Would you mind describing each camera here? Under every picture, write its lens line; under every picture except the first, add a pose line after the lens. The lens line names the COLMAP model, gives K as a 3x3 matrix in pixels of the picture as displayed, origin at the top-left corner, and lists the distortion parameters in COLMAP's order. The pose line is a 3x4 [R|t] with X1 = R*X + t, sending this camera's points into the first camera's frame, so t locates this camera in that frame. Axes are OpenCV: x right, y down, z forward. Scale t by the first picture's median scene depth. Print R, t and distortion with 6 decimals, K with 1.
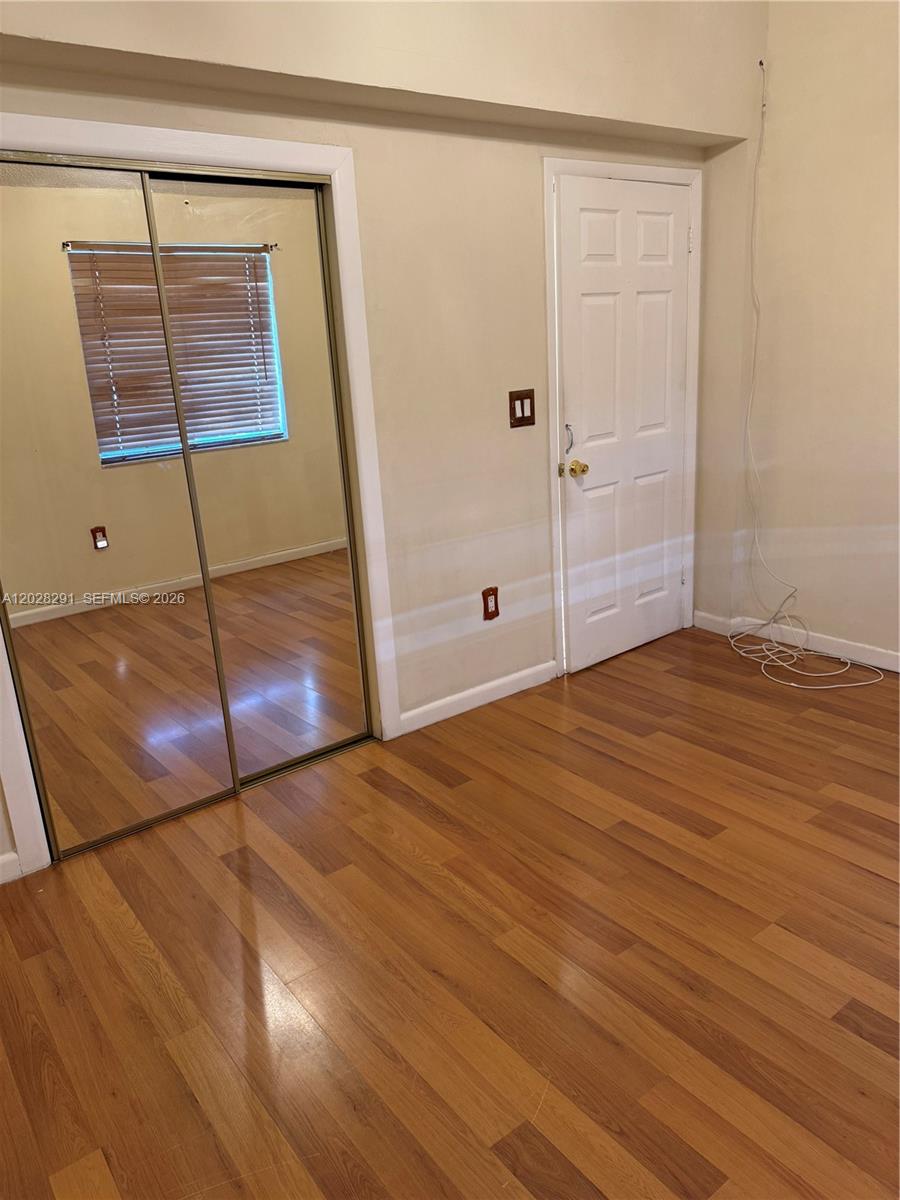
lens RADIAL K [[843.9, 0, 449.2], [0, 843.9, 599.7], [0, 0, 1]] dist [0.003020, -0.025120]
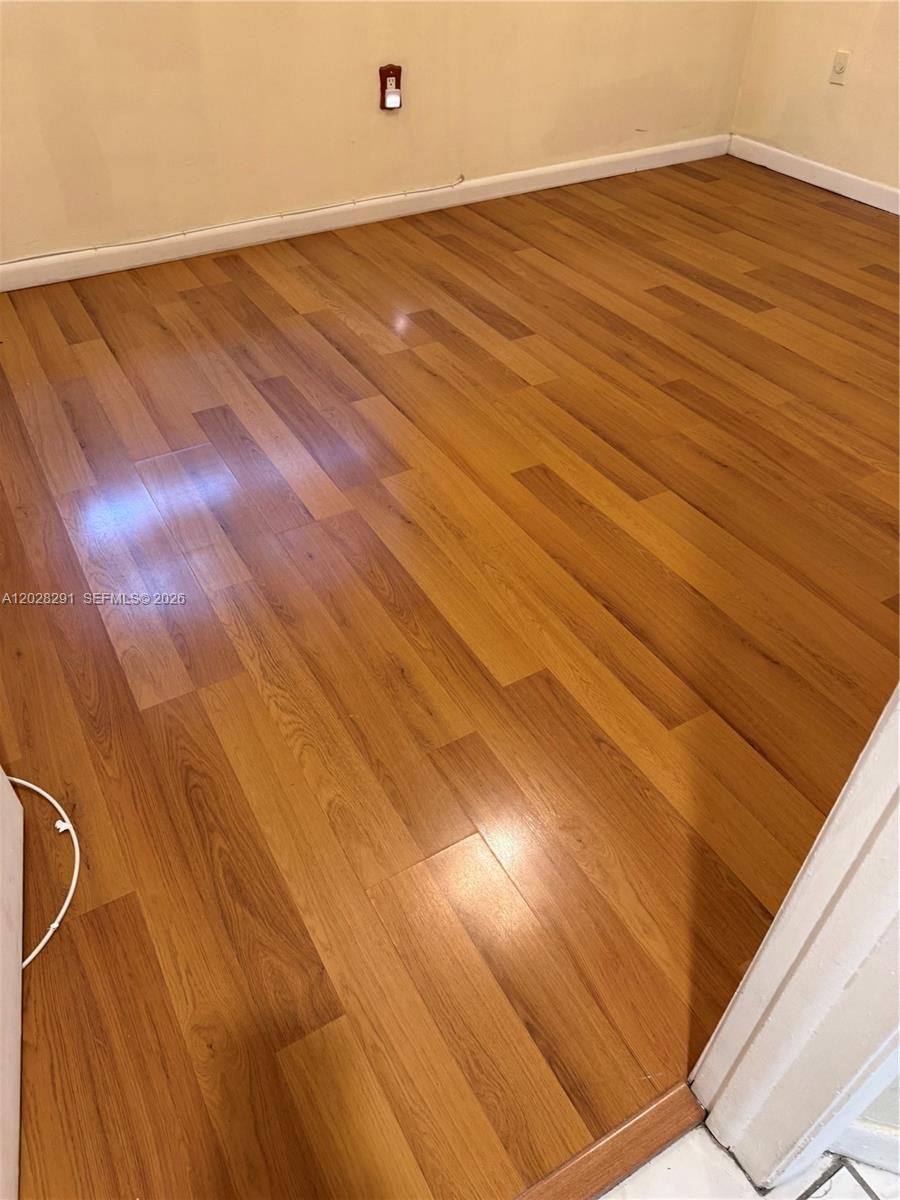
lens RADIAL K [[843.9, 0, 447.0], [0, 843.9, 600.1], [0, 0, 1]] dist [0.003020, -0.025120]
pose [[-0.987479, -0.035129, 0.153788, 0.279586], [0.113478, 0.519007, 0.847204, -0.368564], [-0.109578, 0.854048, -0.508522, 1.606274]]
